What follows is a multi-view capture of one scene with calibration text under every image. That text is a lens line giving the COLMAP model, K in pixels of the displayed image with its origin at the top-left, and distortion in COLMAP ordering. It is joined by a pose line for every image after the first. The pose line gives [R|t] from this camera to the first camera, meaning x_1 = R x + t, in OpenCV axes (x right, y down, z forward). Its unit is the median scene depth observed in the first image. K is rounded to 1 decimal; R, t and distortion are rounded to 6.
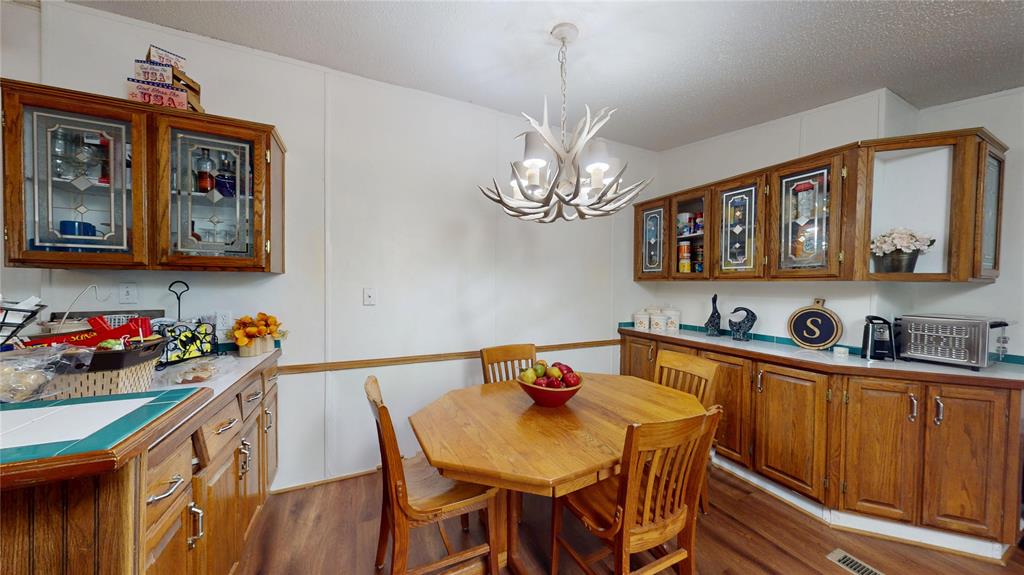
lens RADIAL K [[324.0, 0, 511.1], [0, 324.0, 288.6], [0, 0, 1]] dist [0.000371, 0.000028]
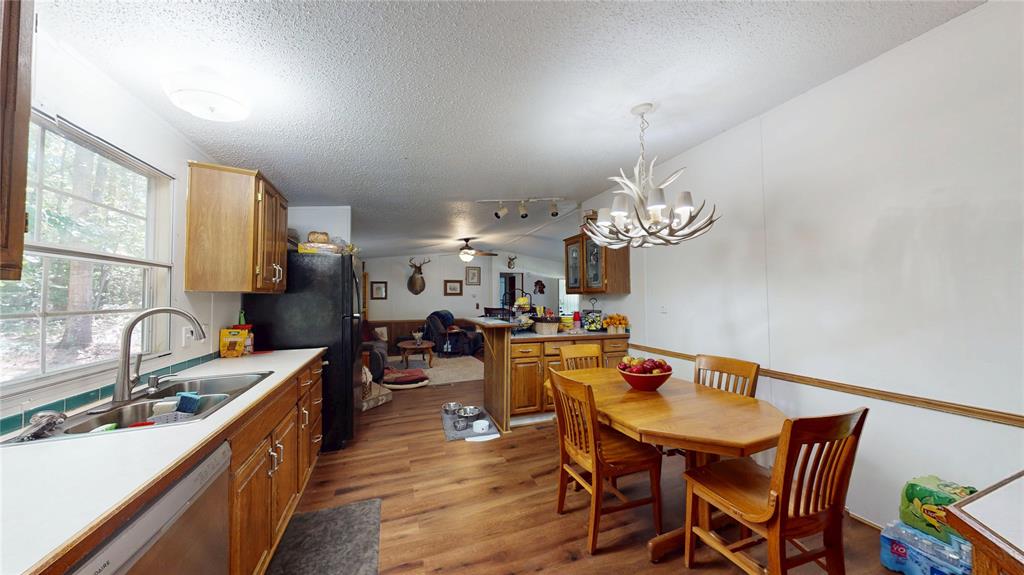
lens RADIAL K [[324.0, 0, 511.1], [0, 324.0, 288.6], [0, 0, 1]] dist [0.000371, 0.000028]
pose [[-0.079190, -0.042205, -0.995966, 0.988824], [-0.012684, 0.999065, -0.041328, 0.009564], [0.996779, 0.009360, -0.079652, 0.384470]]
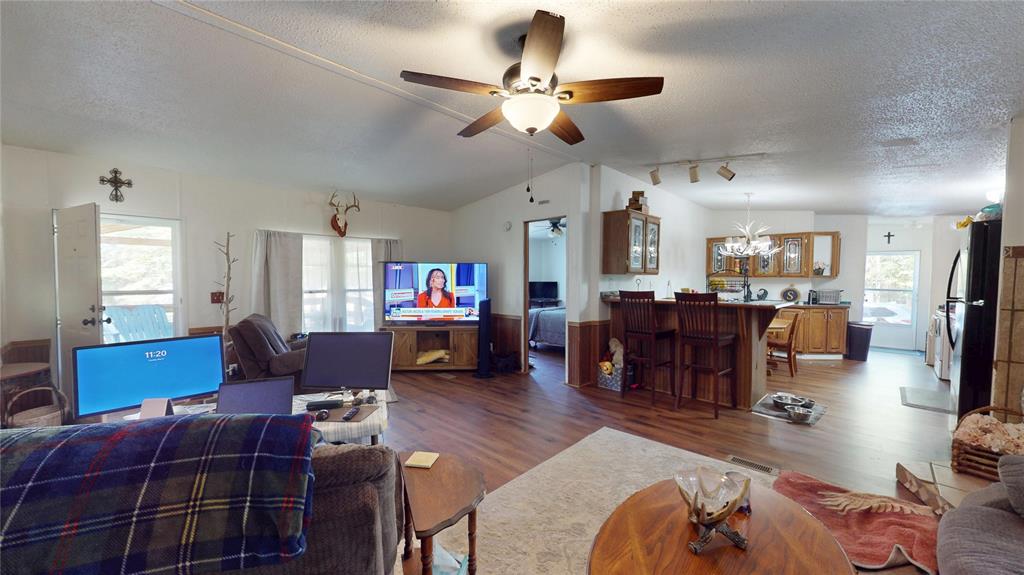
lens RADIAL K [[376.9, 0, 512.0], [0, 376.9, 287.5], [0, 0, 1]] dist [-0.000412, -0.000004]
pose [[0.936198, -0.013518, 0.351213, -2.116892], [0.008235, 0.999829, 0.016530, -0.011792], [-0.351377, -0.012583, 0.936150, -1.001841]]
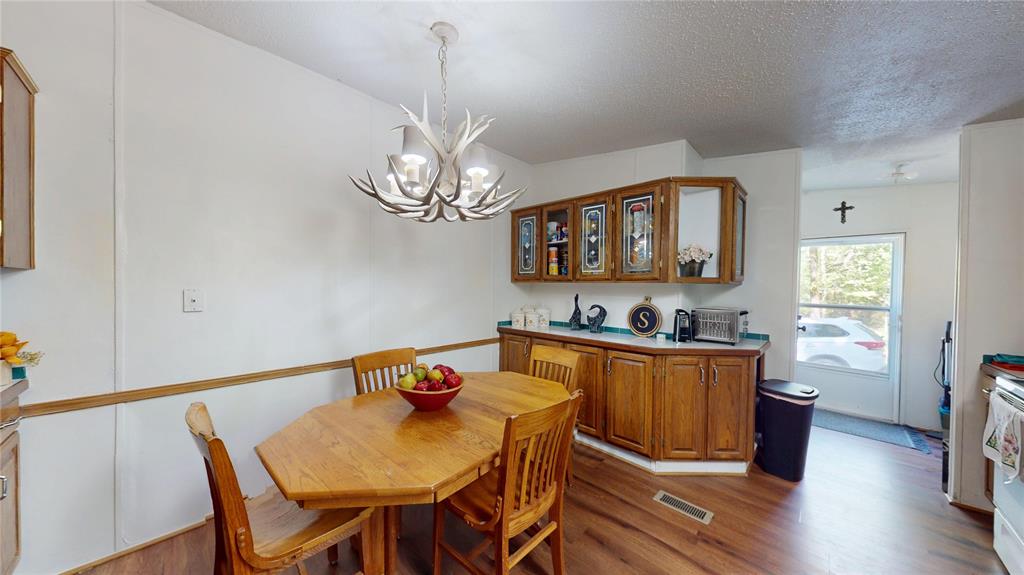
lens RADIAL K [[324.0, 0, 511.1], [0, 324.0, 288.6], [0, 0, 1]] dist [0.000371, 0.000028]
pose [[0.934569, -0.002869, 0.355771, -0.001618], [0.003902, 0.999990, -0.002185, -0.000067], [-0.355761, 0.003431, 0.934571, 0.002308]]
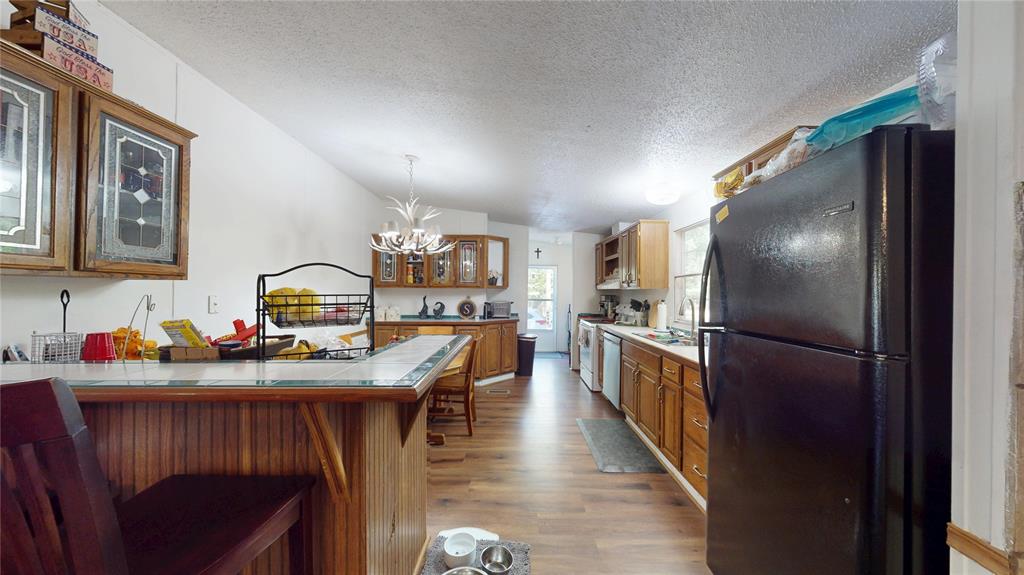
lens RADIAL K [[324.0, 0, 511.1], [0, 324.0, 288.6], [0, 0, 1]] dist [0.000371, 0.000028]
pose [[0.429980, -0.001126, 0.902838, -0.898824], [0.014018, 0.999887, -0.005429, -0.005048], [-0.902729, 0.014991, 0.429948, -0.224370]]
